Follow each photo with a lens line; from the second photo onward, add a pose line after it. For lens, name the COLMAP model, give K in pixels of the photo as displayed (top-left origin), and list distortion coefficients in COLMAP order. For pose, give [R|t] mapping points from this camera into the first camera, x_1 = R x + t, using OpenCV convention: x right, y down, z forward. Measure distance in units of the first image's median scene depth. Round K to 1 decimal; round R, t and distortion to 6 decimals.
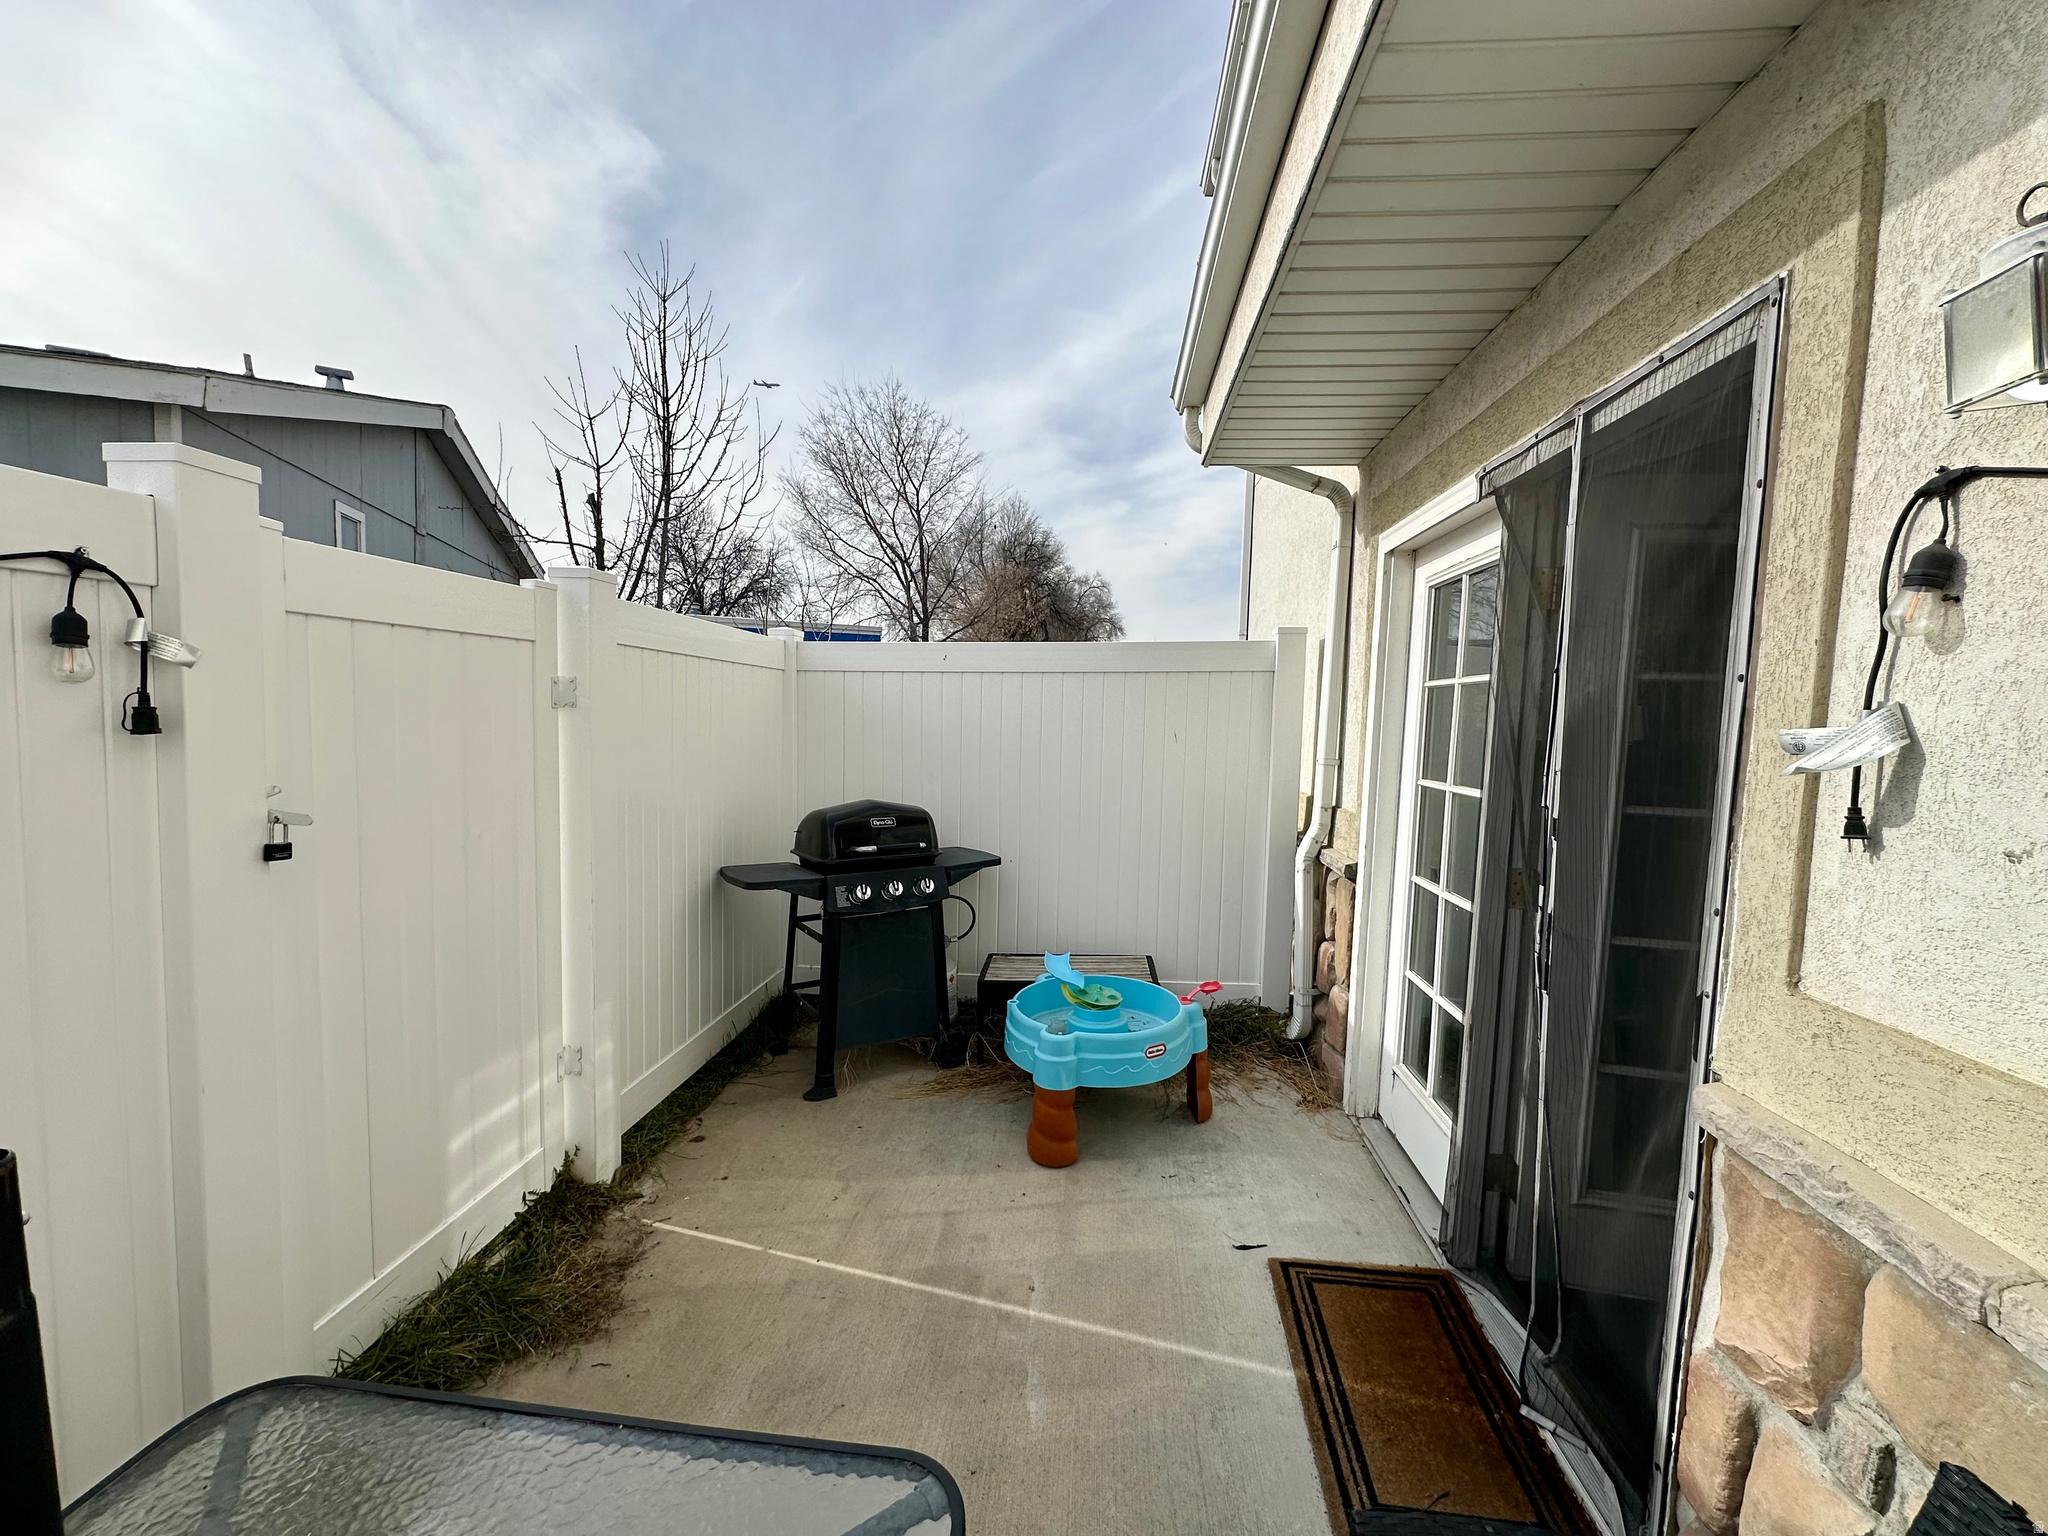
lens RADIAL K [[815.1, 0, 1024.0], [0, 815.1, 768.0], [0, 0, 1]] dist [0.001561, 0.000180]
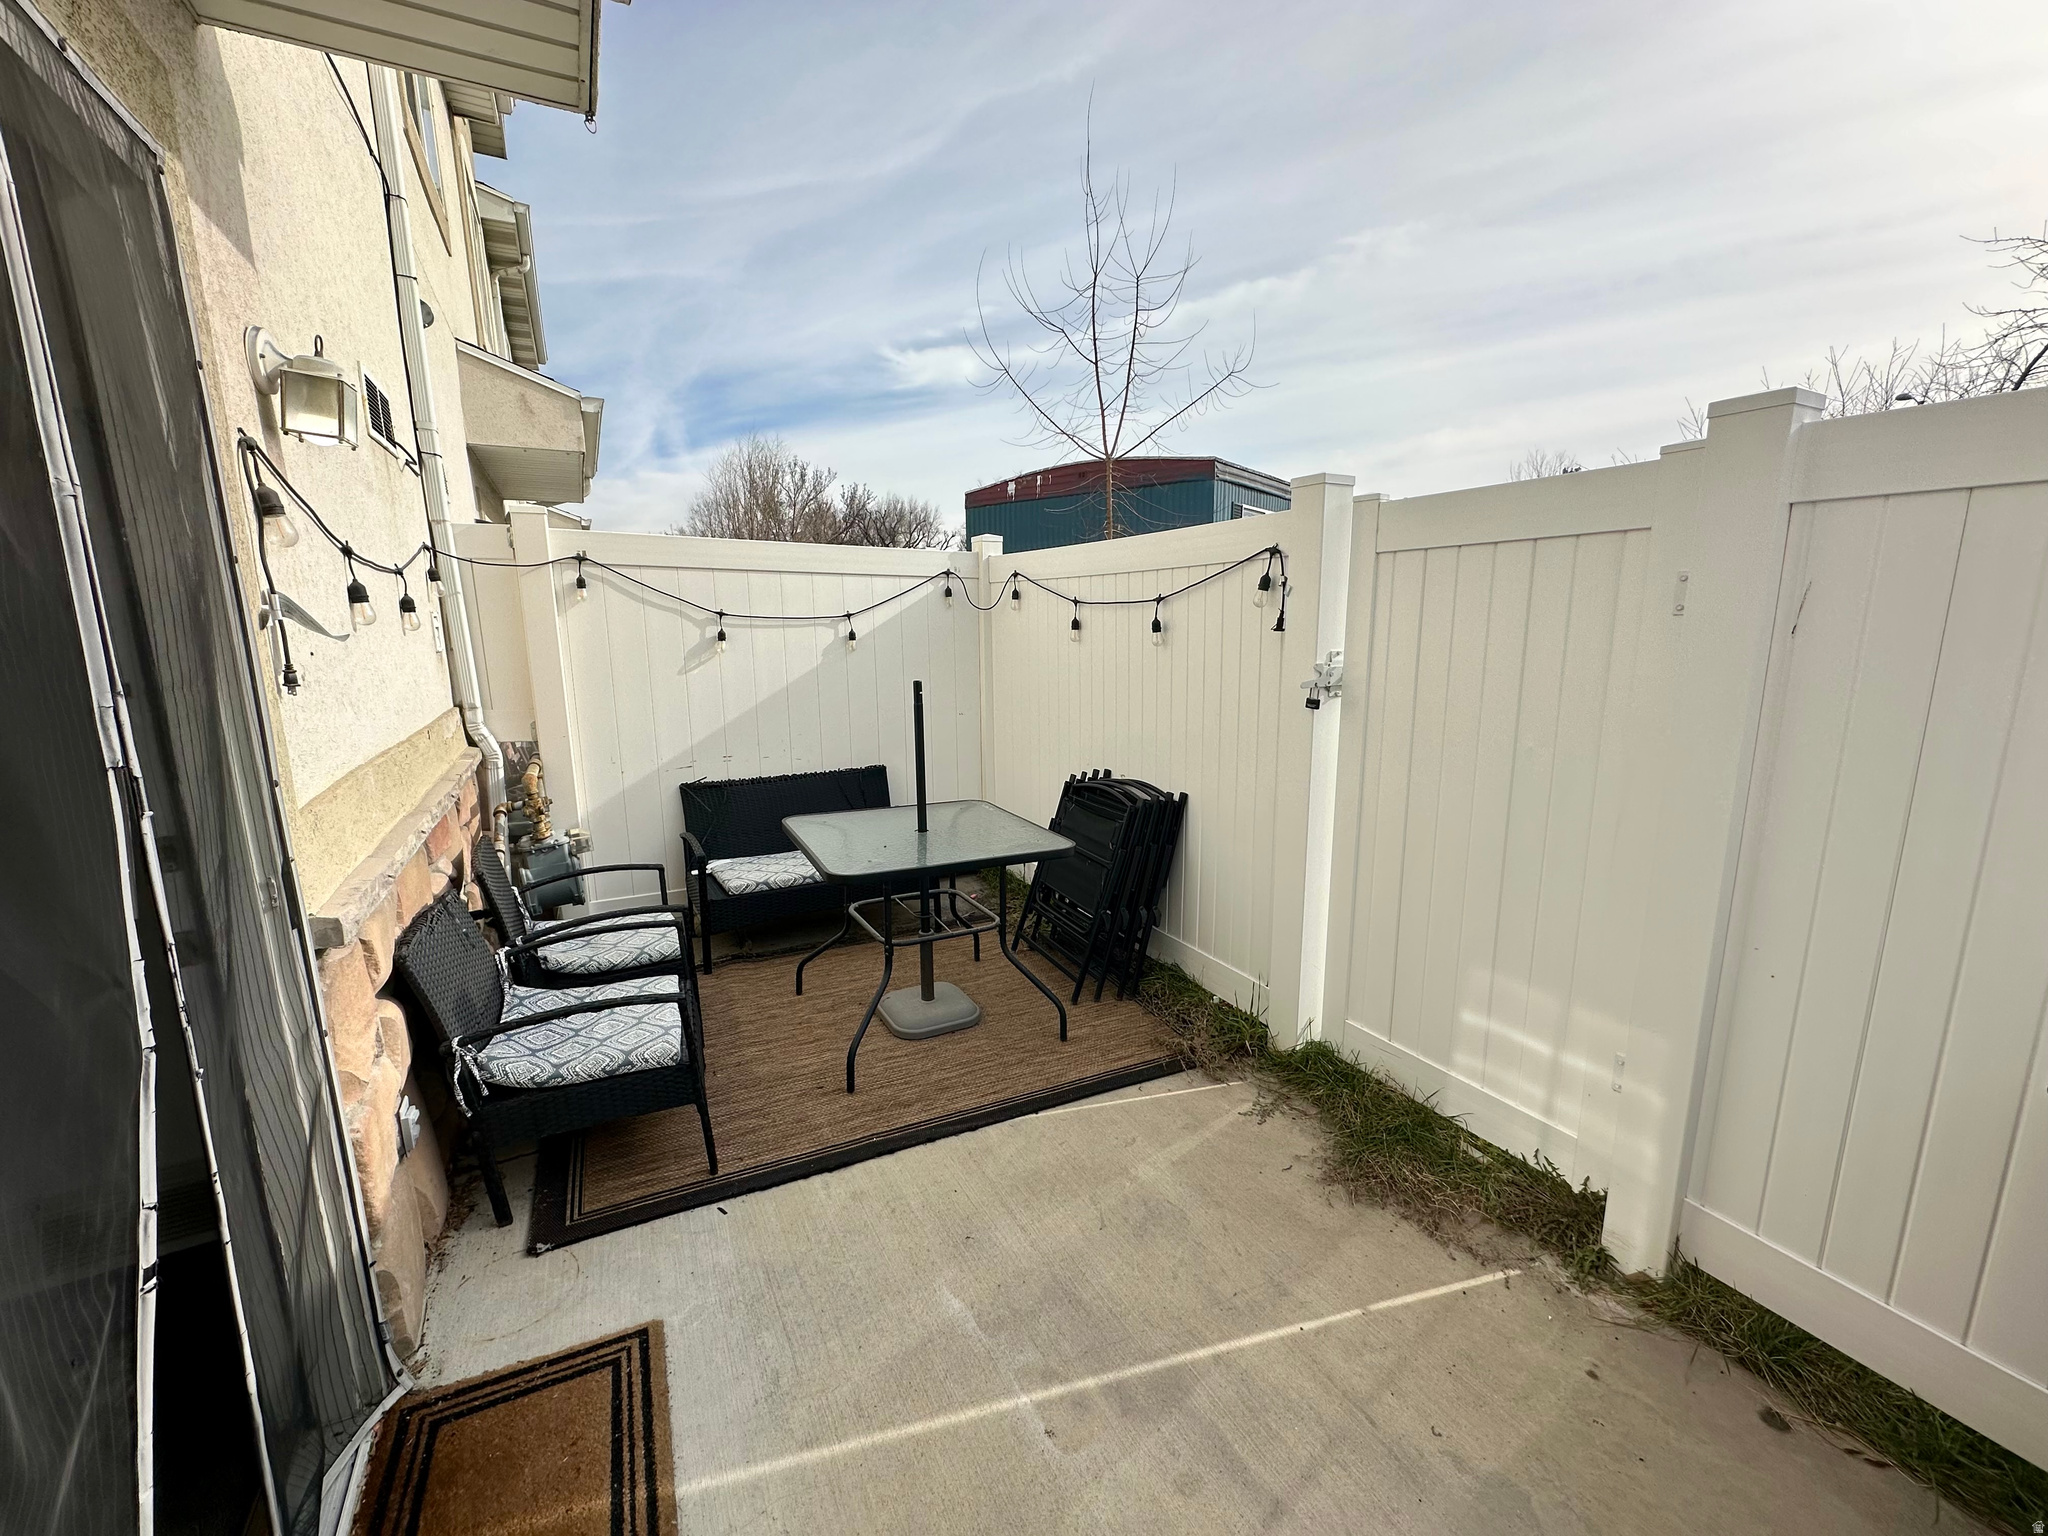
lens RADIAL K [[815.1, 0, 1024.0], [0, 815.1, 768.0], [0, 0, 1]] dist [0.001561, 0.000180]
pose [[-0.828634, 0.083179, -0.553577, 0.385343], [-0.053301, 0.972682, 0.225938, -0.085183], [0.557248, 0.216726, -0.801564, 1.480996]]
